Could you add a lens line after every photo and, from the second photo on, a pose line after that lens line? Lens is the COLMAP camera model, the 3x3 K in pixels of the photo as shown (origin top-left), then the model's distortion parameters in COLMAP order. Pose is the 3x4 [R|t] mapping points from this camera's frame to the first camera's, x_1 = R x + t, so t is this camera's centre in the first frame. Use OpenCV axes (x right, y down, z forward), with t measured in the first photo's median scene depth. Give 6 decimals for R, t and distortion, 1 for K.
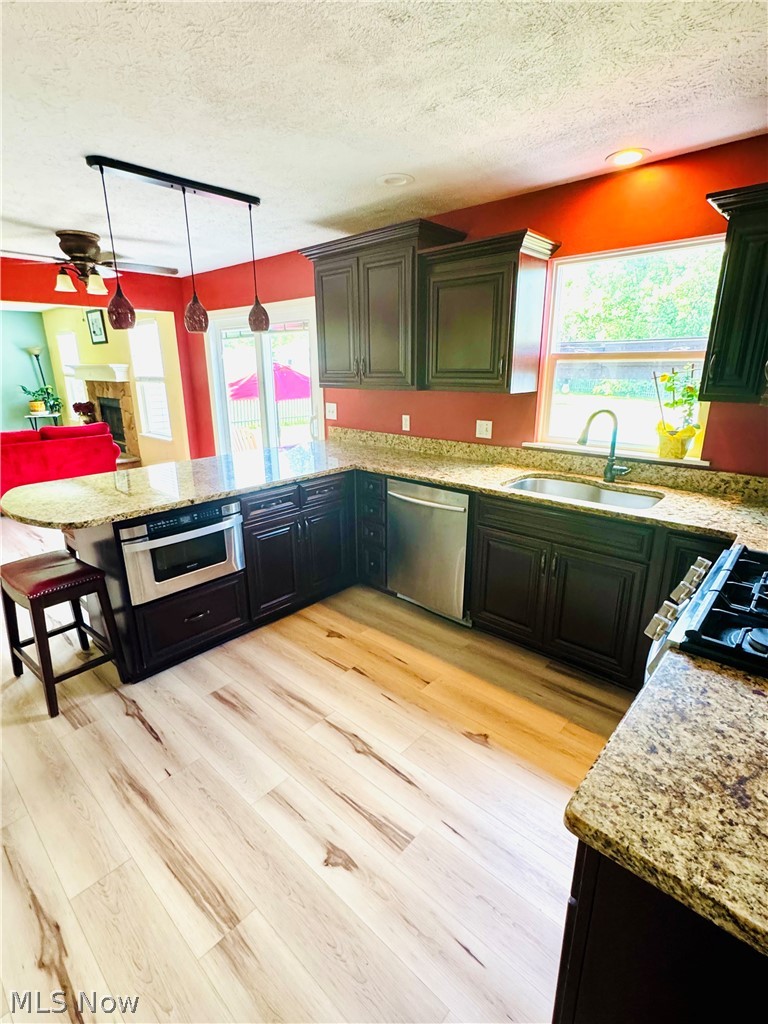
lens RADIAL K [[489.4, 0, 382.2], [0, 489.4, 513.3], [0, 0, 1]] dist [-0.002978, -0.000608]
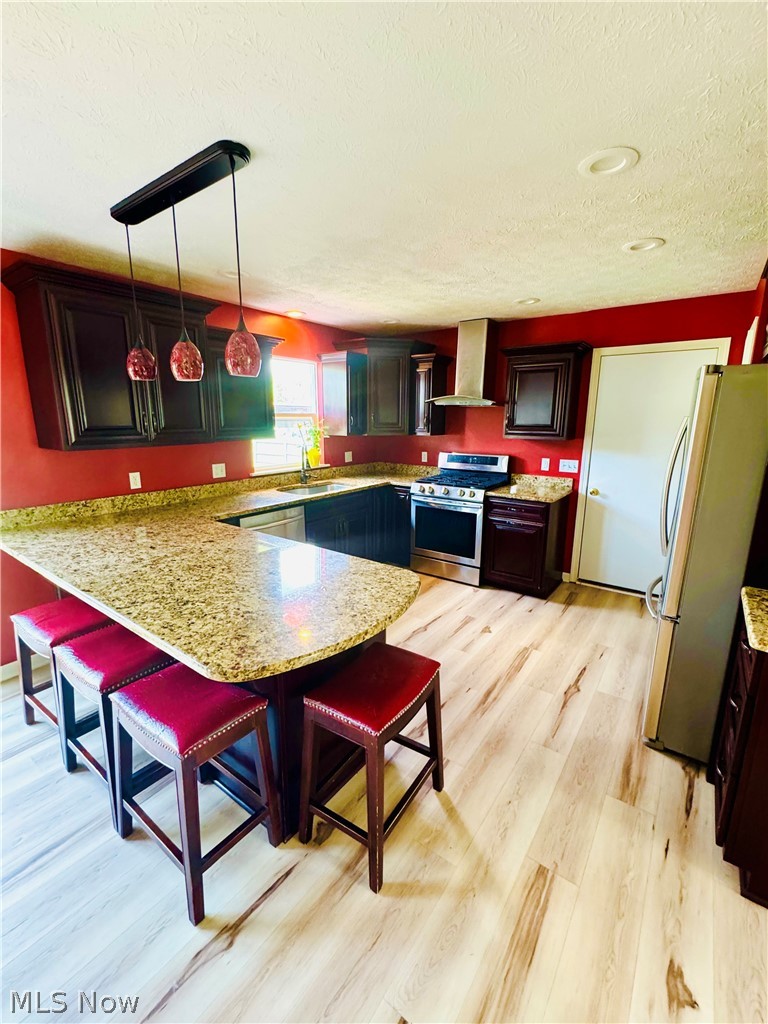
lens RADIAL K [[442.1, 0, 379.7], [0, 442.1, 509.2], [0, 0, 1]] dist [0.001808, 0.000024]
pose [[-0.105631, -0.203665, 0.973326, -1.293606], [0.281084, 0.932769, 0.225683, -0.295923], [-0.953852, 0.297426, -0.041282, 0.919271]]
